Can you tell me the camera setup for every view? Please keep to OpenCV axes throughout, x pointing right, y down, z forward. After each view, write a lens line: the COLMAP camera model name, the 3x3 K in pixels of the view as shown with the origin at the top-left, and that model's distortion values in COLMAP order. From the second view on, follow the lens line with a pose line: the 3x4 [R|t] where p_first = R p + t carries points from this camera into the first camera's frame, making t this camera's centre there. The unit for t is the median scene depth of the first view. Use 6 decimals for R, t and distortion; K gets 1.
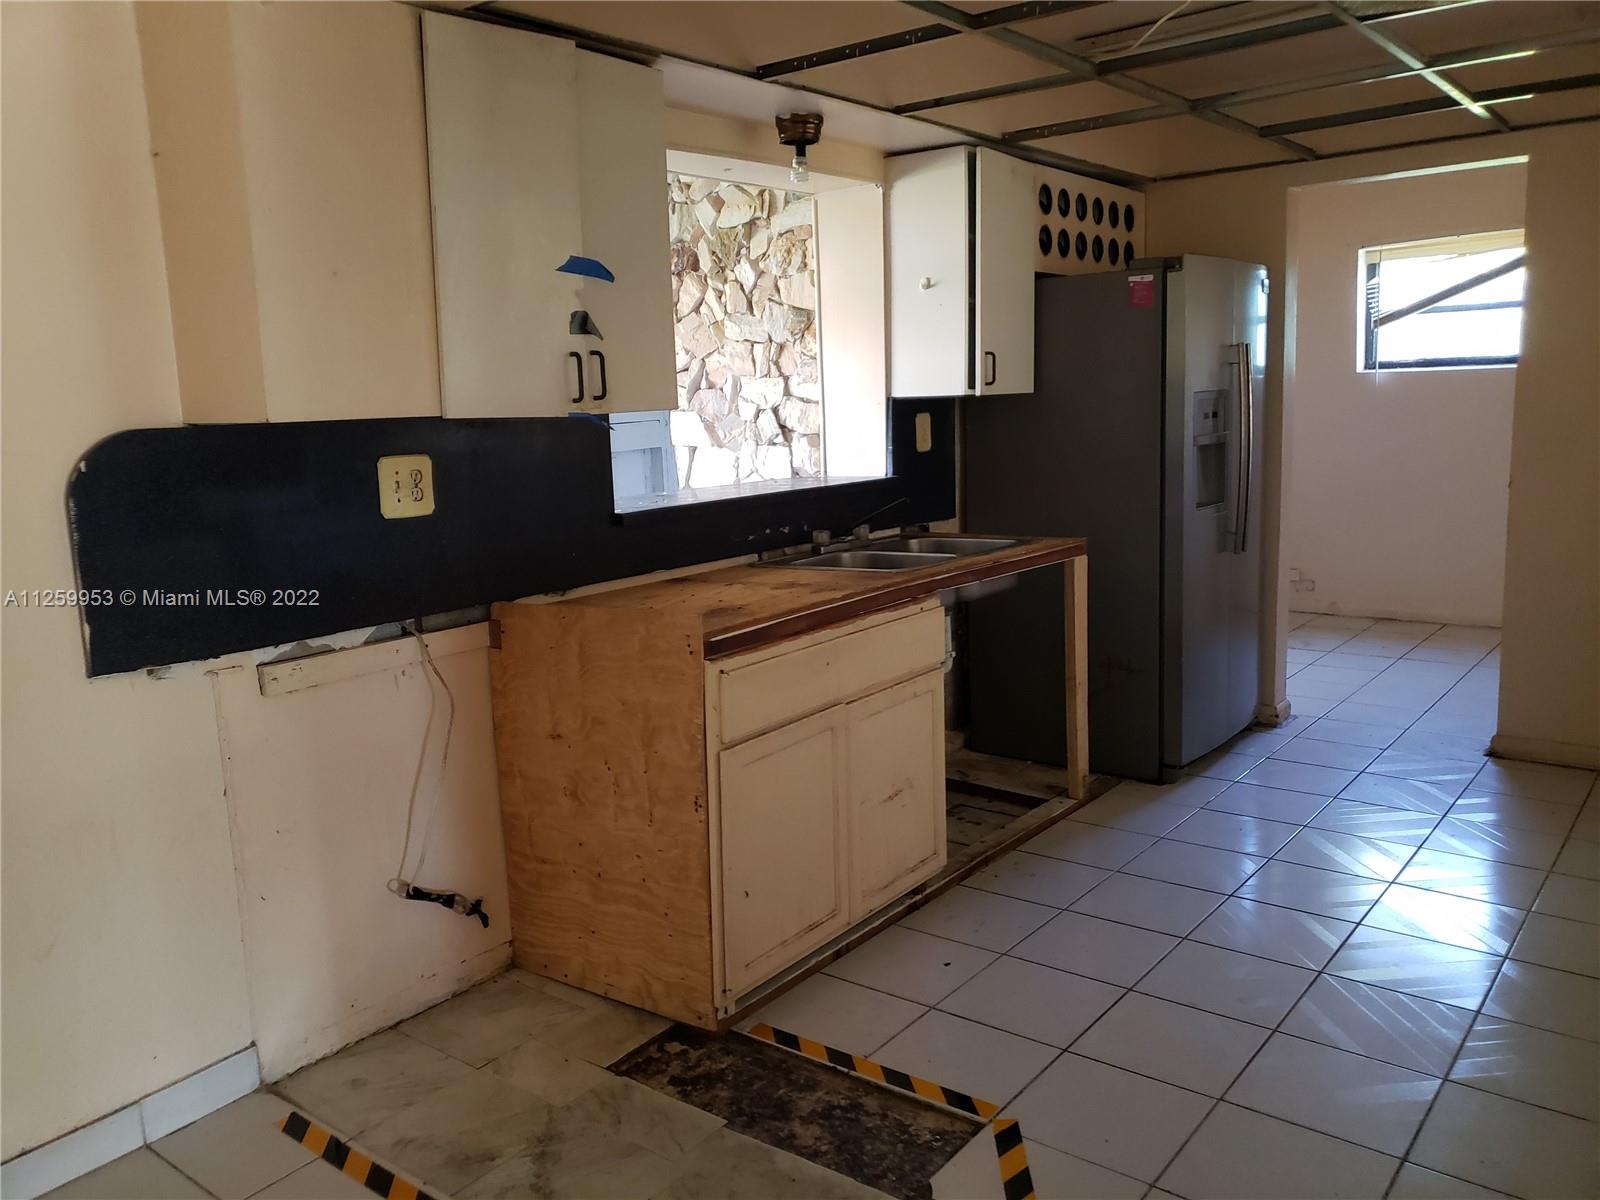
lens RADIAL K [[1275.9, 0, 799.9], [0, 1275.9, 591.2], [0, 0, 1]] dist [0.045439, -0.025933]
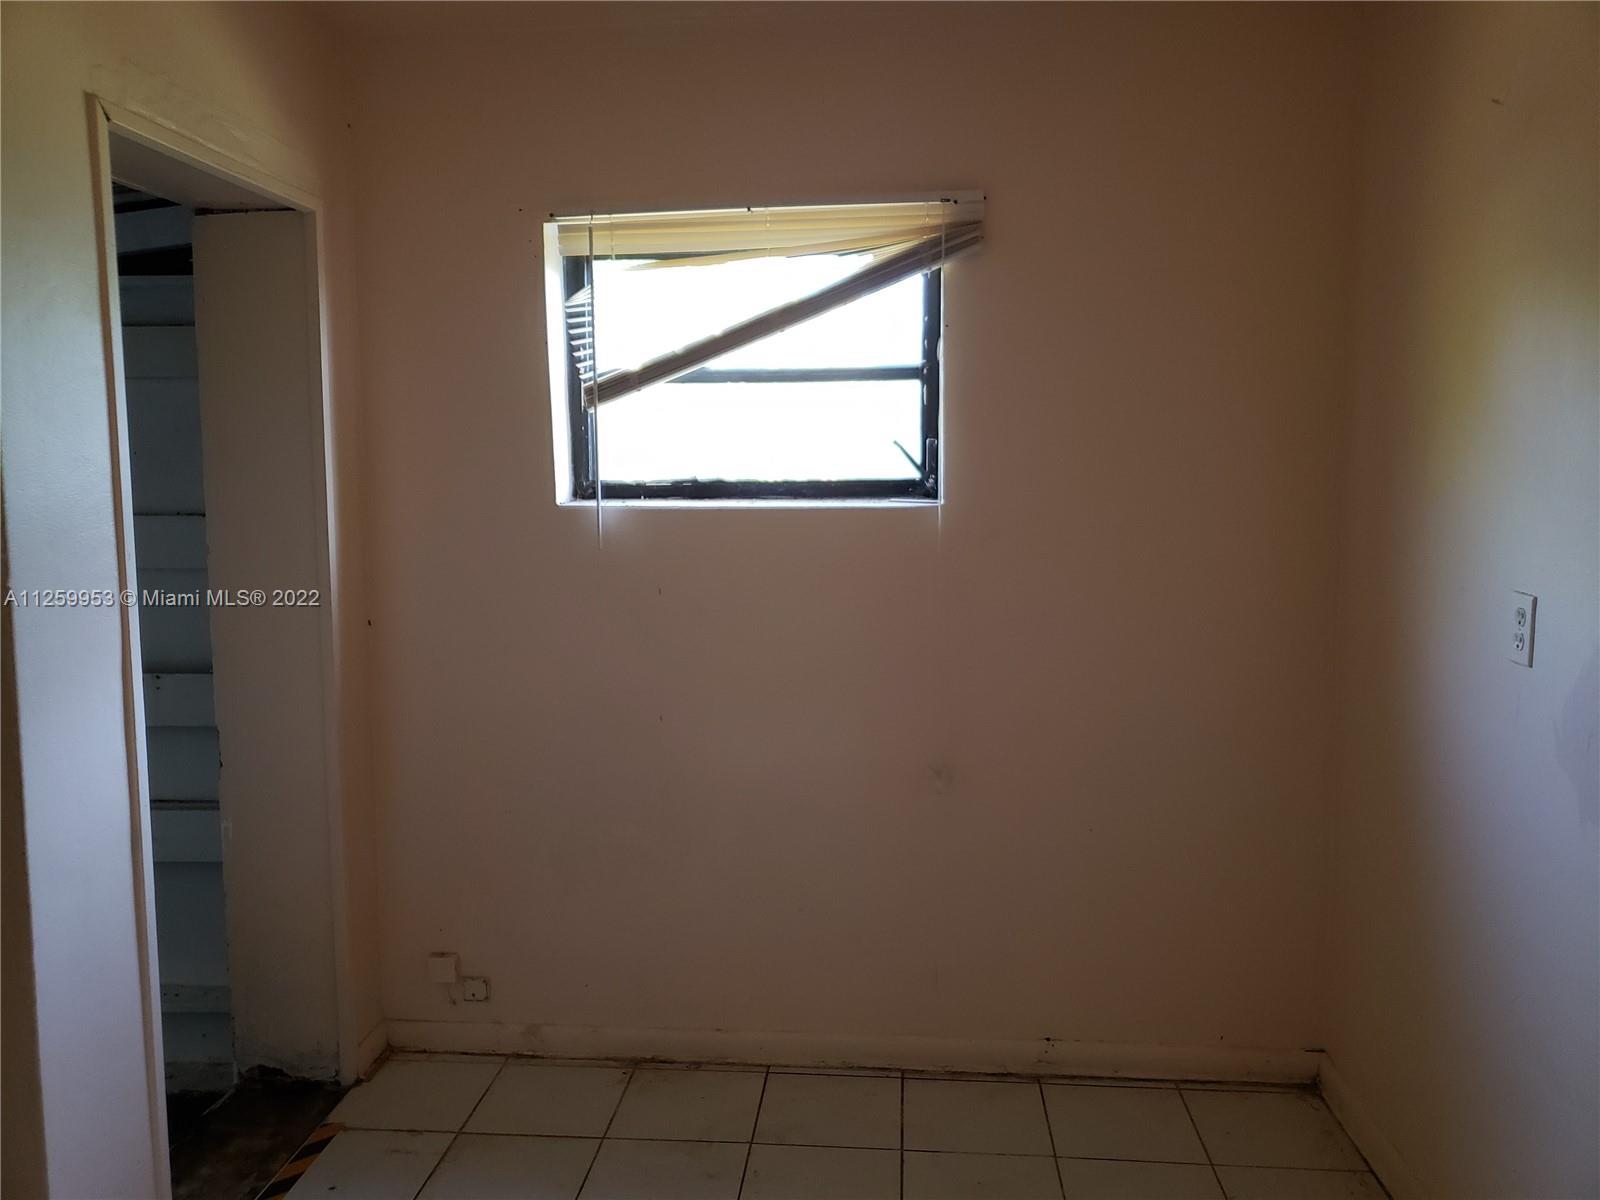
lens RADIAL K [[1275.9, 0, 797.8], [0, 1275.9, 599.8], [0, 0, 1]] dist [0.045439, -0.025933]
pose [[0.828233, -0.015108, 0.560181, 0.262130], [0.062408, 0.995905, -0.065412, -0.106427], [-0.556898, 0.089136, 0.825784, 0.610692]]
